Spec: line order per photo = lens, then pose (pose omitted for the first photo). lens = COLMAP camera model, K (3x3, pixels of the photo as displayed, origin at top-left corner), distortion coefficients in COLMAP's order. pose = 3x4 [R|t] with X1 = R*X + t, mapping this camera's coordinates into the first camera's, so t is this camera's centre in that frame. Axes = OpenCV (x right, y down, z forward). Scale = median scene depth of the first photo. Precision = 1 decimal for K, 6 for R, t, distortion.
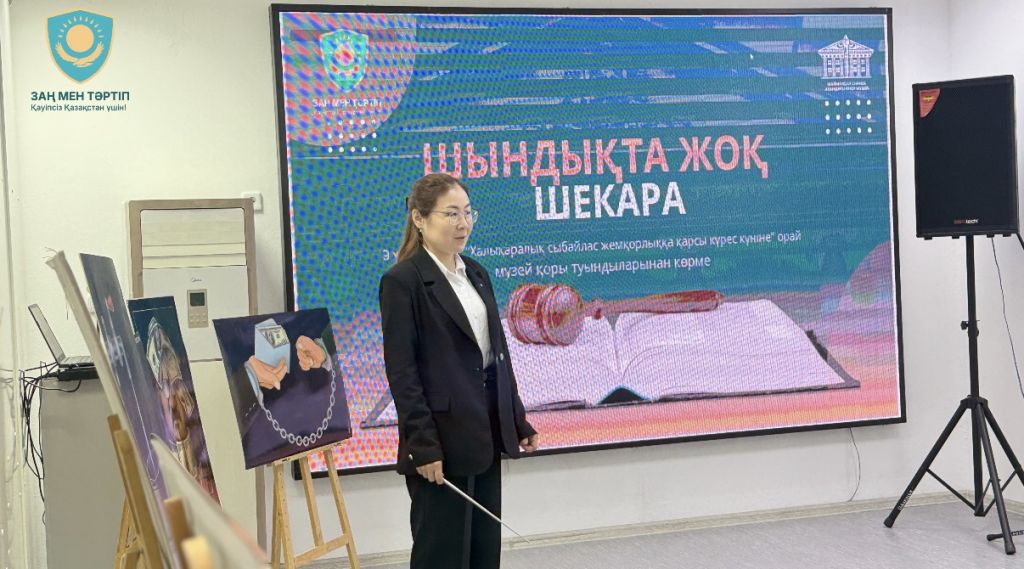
lens RADIAL K [[1300.6, 0, 512.0], [0, 1300.6, 284.5], [0, 0, 1]] dist [0.117076, 0.005789]
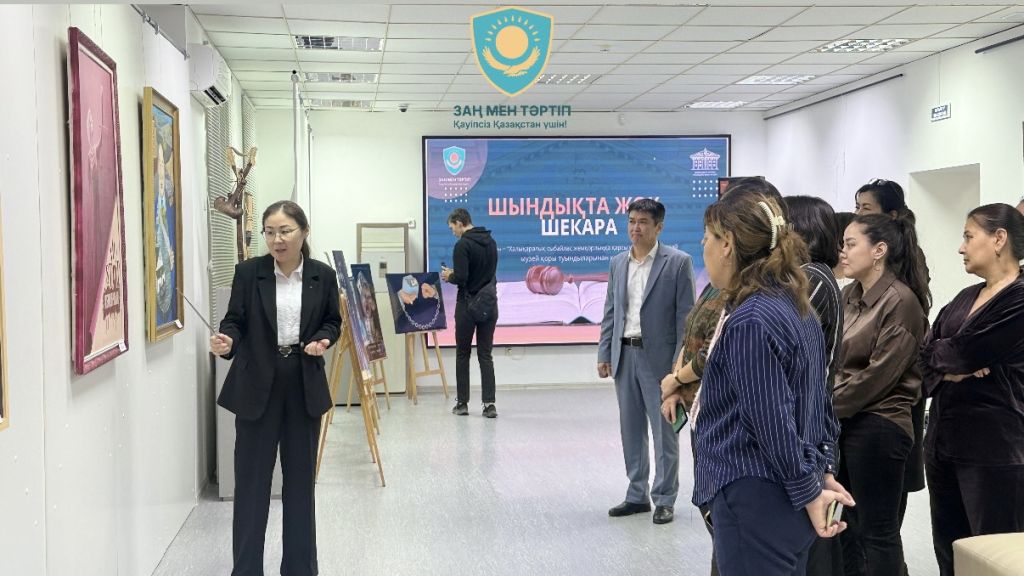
lens RADIAL K [[1219.7, 0, 512.0], [0, 1219.7, 288.0], [0, 0, 1]] dist [0.013433, 0.003854]
pose [[0.982379, 0.042091, -0.182101, 0.333140], [-0.038991, 0.999028, 0.020567, -0.002641], [0.182790, -0.013104, 0.983065, -0.954083]]
